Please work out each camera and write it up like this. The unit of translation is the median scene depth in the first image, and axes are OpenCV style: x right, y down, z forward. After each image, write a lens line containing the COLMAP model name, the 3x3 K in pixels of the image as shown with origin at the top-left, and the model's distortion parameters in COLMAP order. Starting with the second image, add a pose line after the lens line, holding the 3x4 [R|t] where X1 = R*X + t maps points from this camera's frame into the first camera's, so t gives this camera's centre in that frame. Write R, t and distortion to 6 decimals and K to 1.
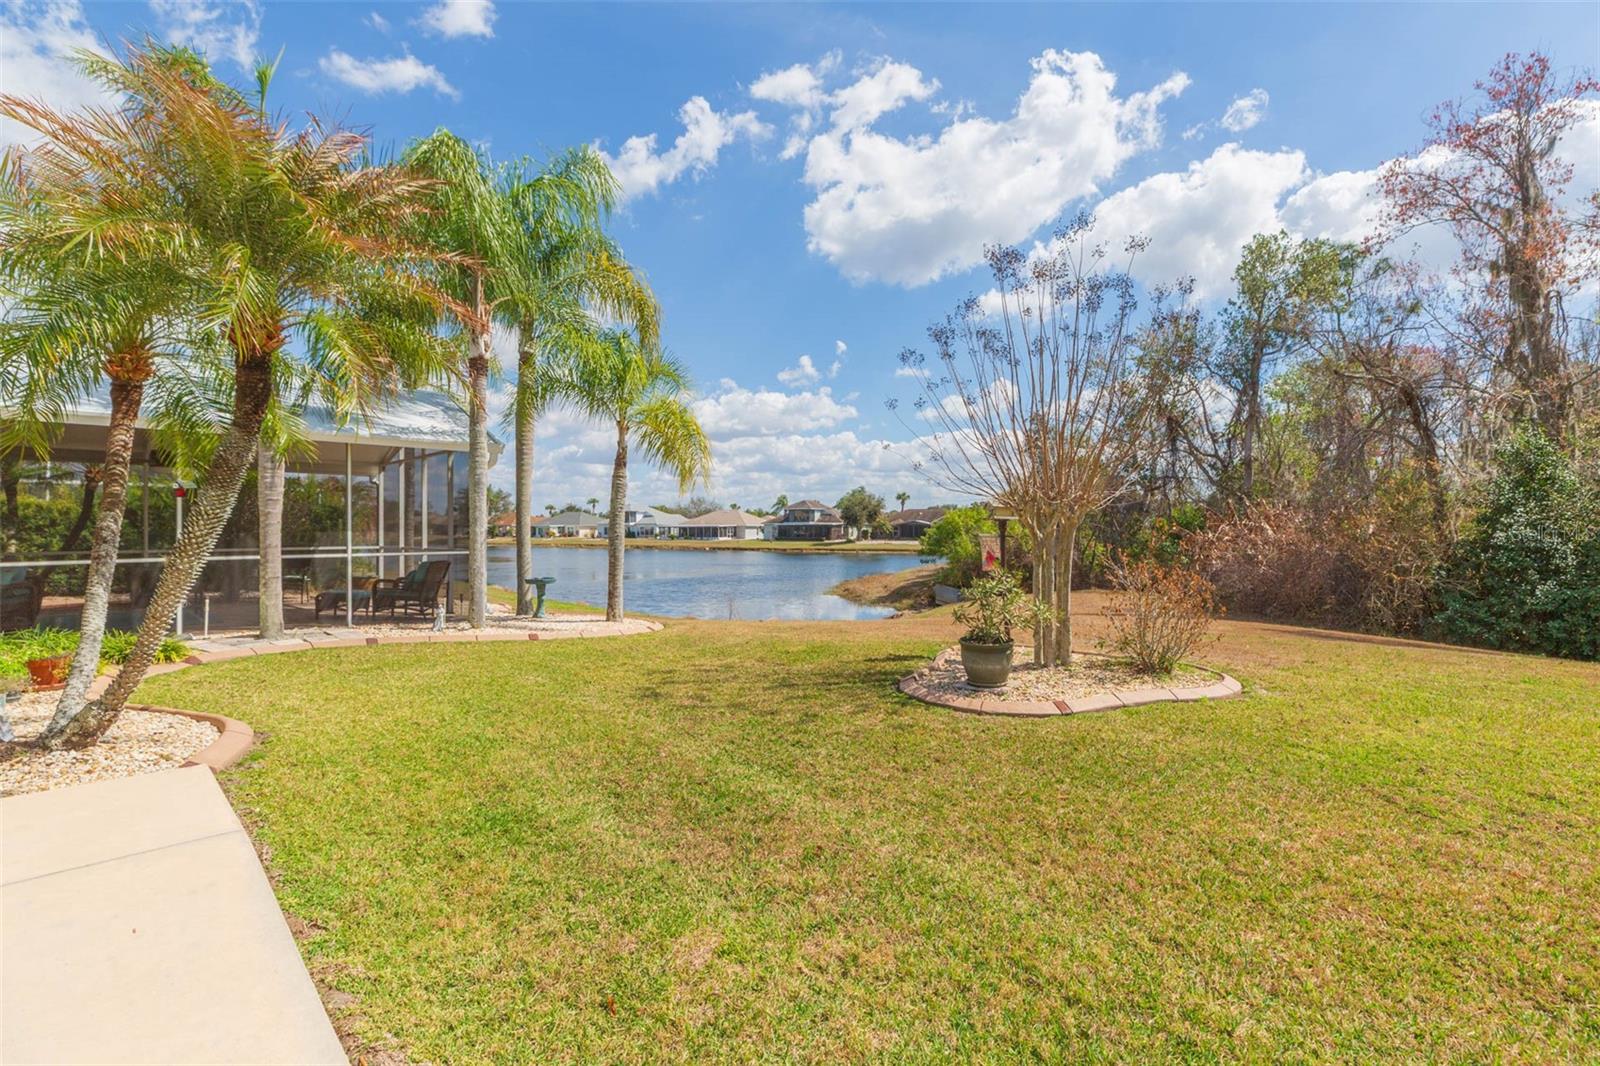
lens RADIAL K [[723.0, 0, 807.2], [0, 723.0, 529.2], [0, 0, 1]] dist [0.004231, 0.001009]
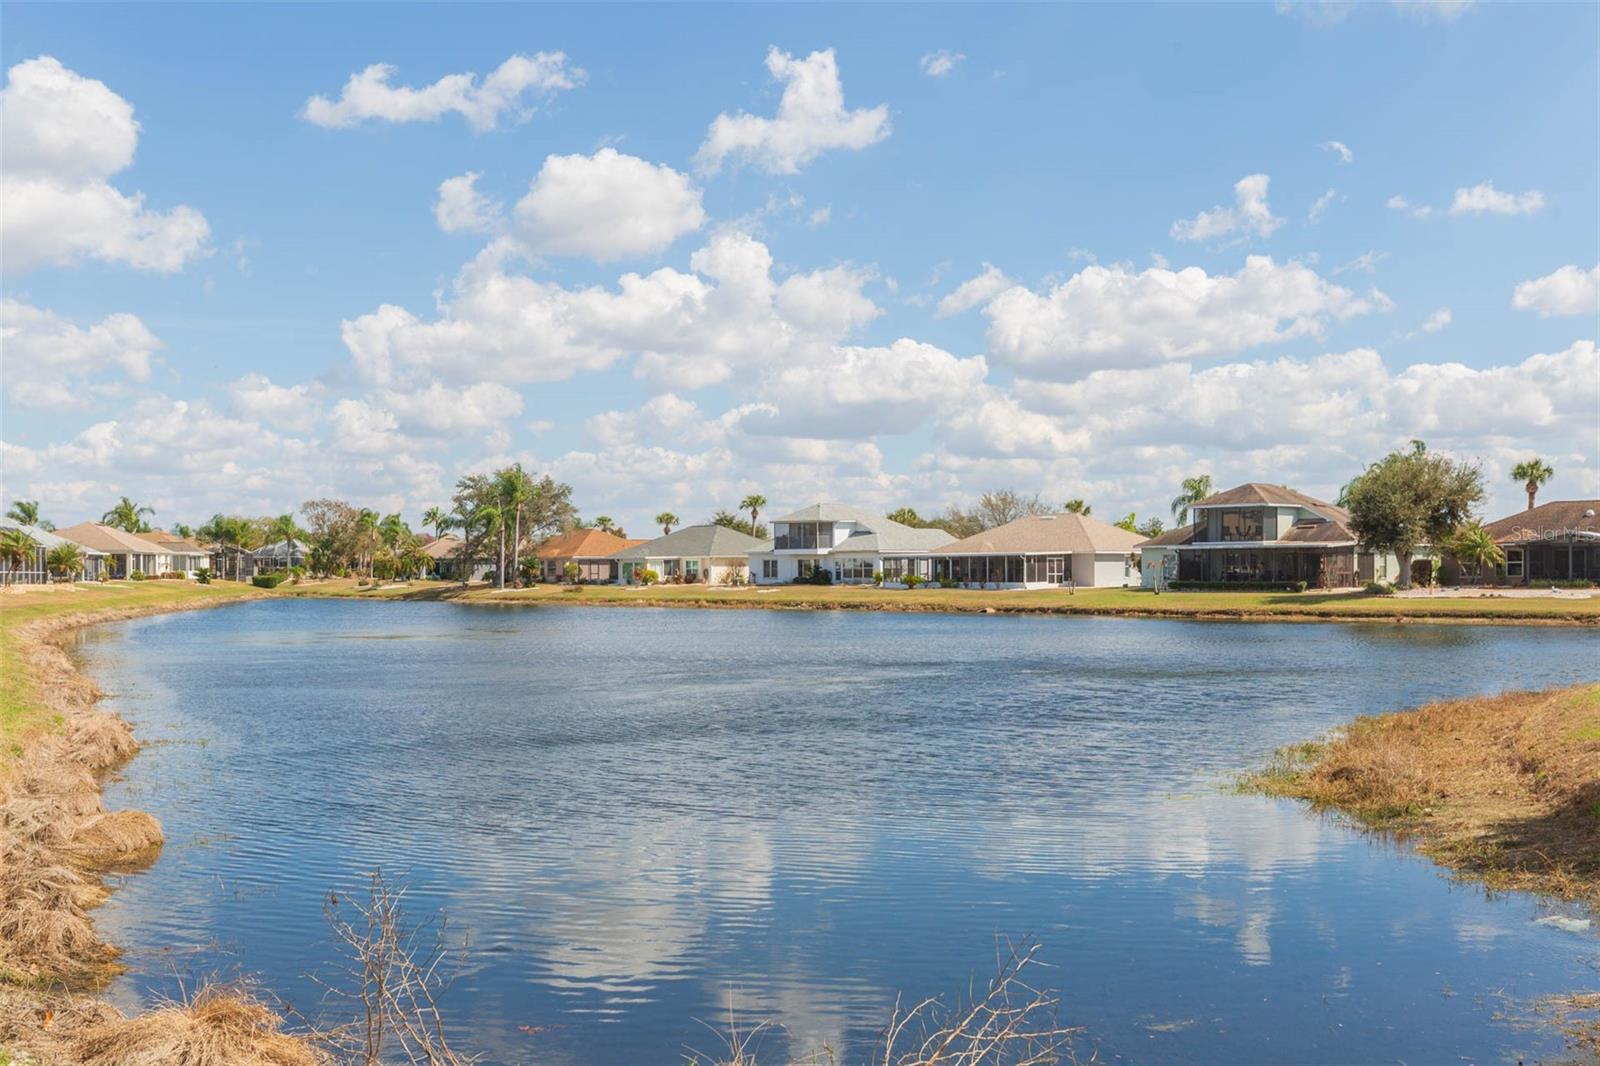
lens RADIAL K [[1510.4, 0, 800.0], [0, 1510.4, 533.0], [0, 0, 1]] dist [-0.002708, 0.000440]
pose [[0.955867, -0.013529, -0.293487, 0.003294], [0.006218, 0.999647, -0.025831, 0.004776], [0.293733, 0.022867, 0.955614, 0.163739]]
